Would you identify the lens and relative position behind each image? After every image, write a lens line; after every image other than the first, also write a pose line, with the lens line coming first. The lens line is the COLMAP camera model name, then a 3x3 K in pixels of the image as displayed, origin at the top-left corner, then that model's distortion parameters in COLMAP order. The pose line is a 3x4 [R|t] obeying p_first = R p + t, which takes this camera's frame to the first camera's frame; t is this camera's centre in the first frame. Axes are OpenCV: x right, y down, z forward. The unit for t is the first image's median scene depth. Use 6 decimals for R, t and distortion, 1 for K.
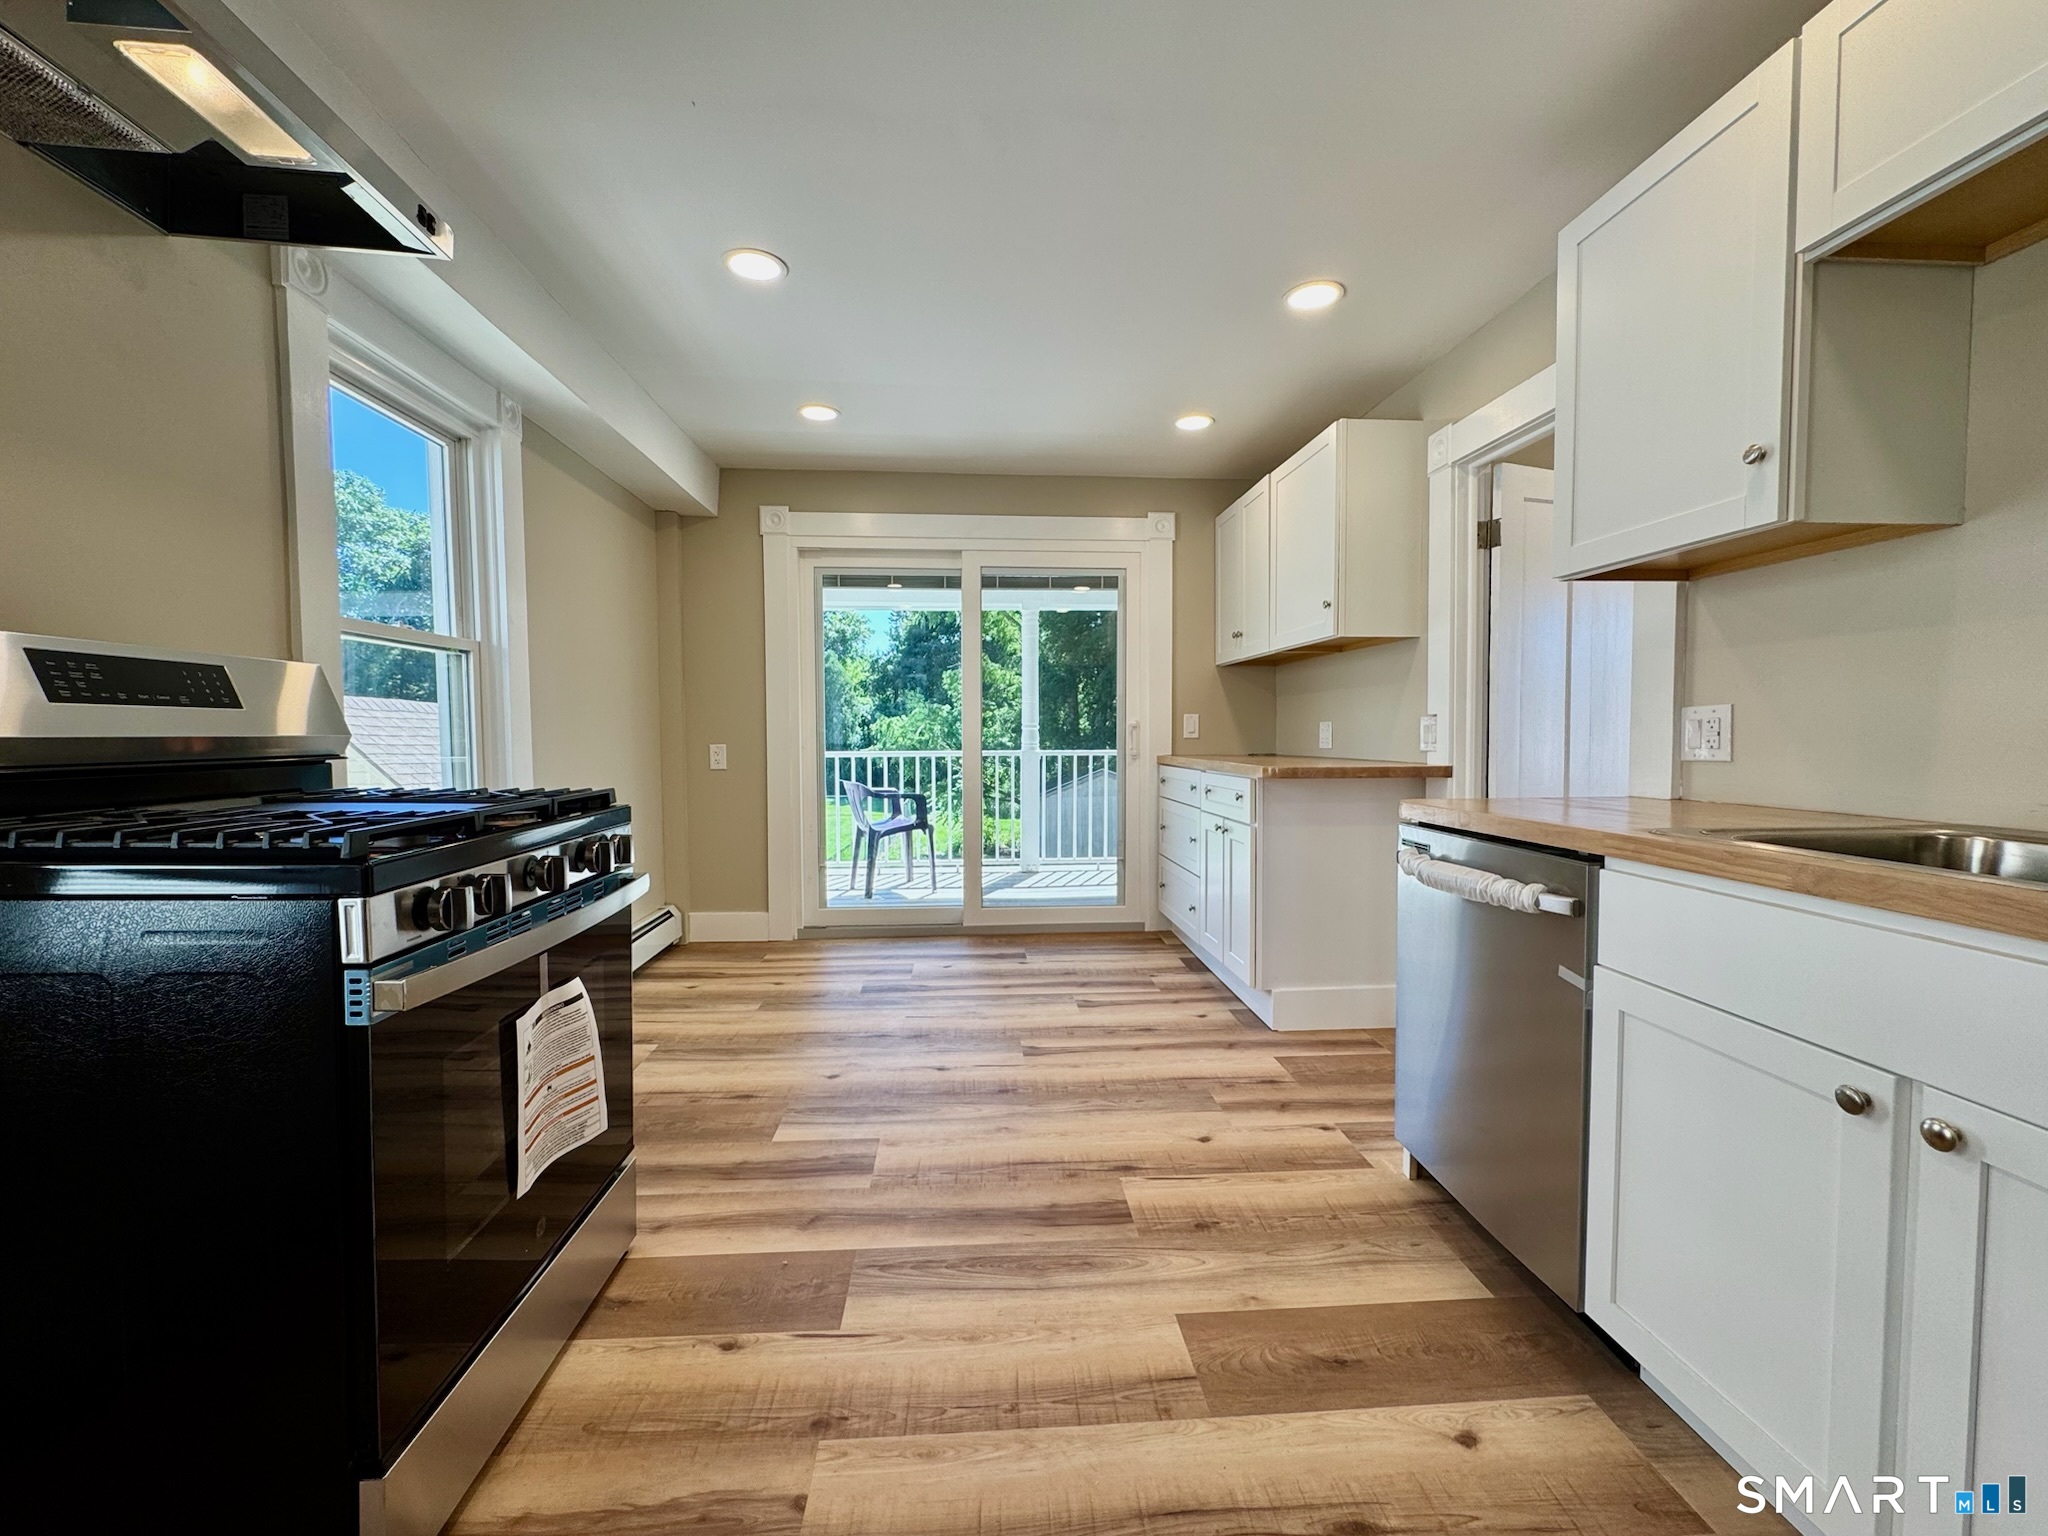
lens RADIAL K [[834.7, 0, 1022.3], [0, 834.7, 766.6], [0, 0, 1]] dist [-0.001912, 0.000294]
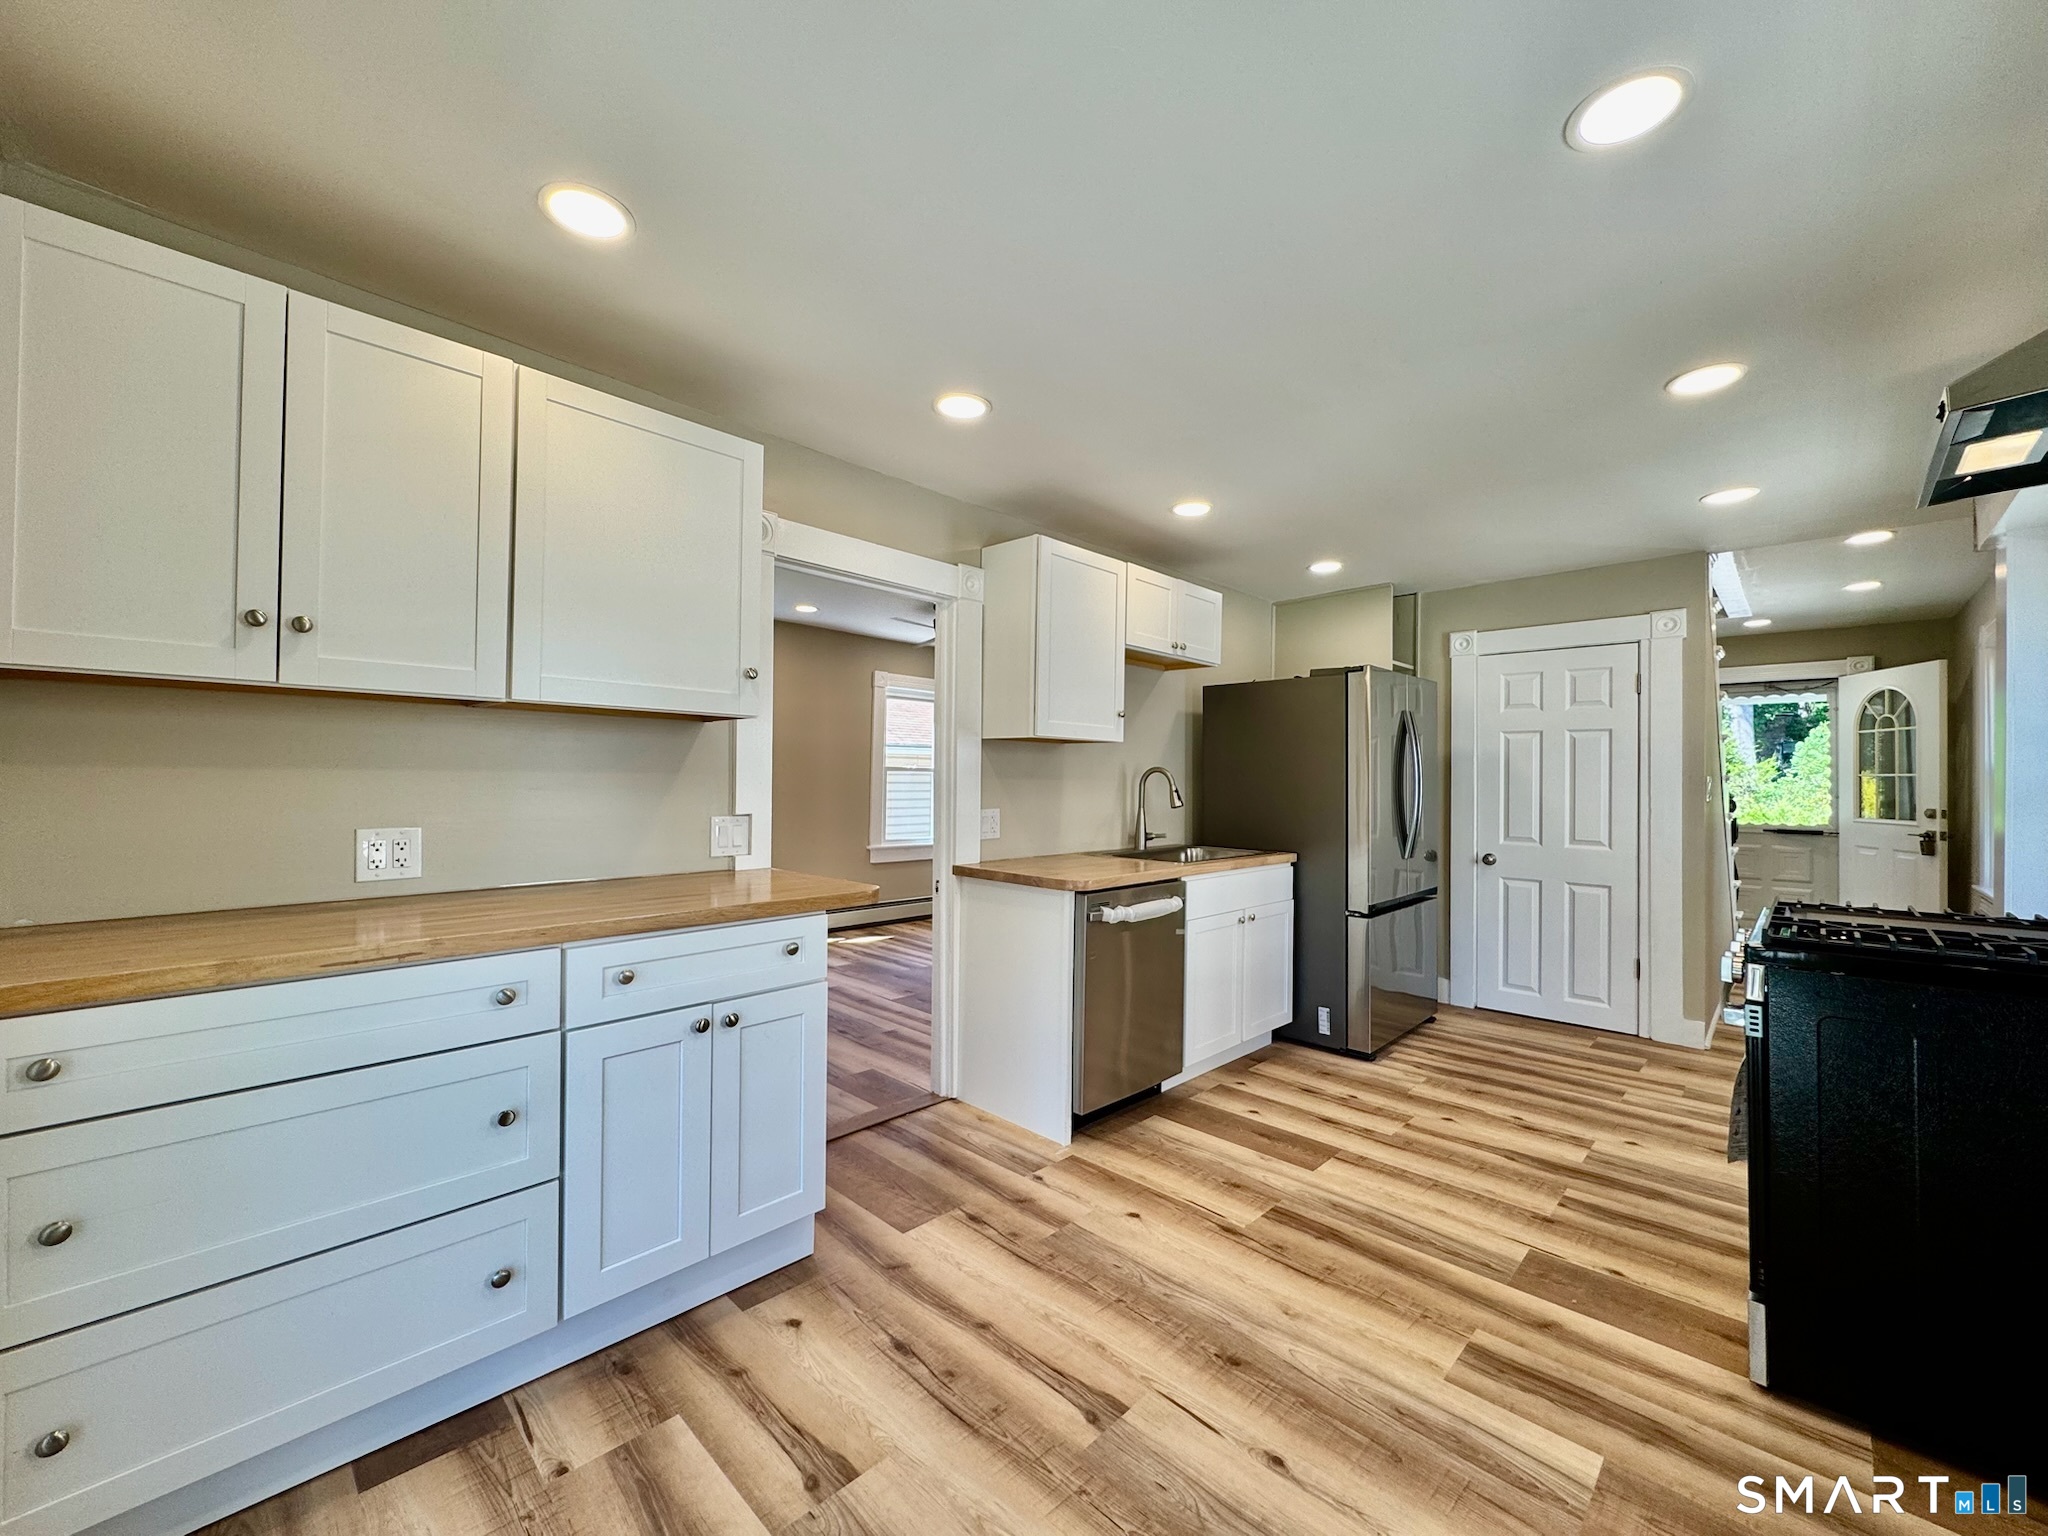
lens RADIAL K [[834.7, 0, 1014.6], [0, 834.7, 767.7], [0, 0, 1]] dist [-0.001912, 0.000294]
pose [[-0.663794, 0.001200, 0.747914, -0.479297], [0.019733, 0.999679, 0.015910, -0.155904], [-0.747655, 0.025320, -0.663604, 1.758813]]
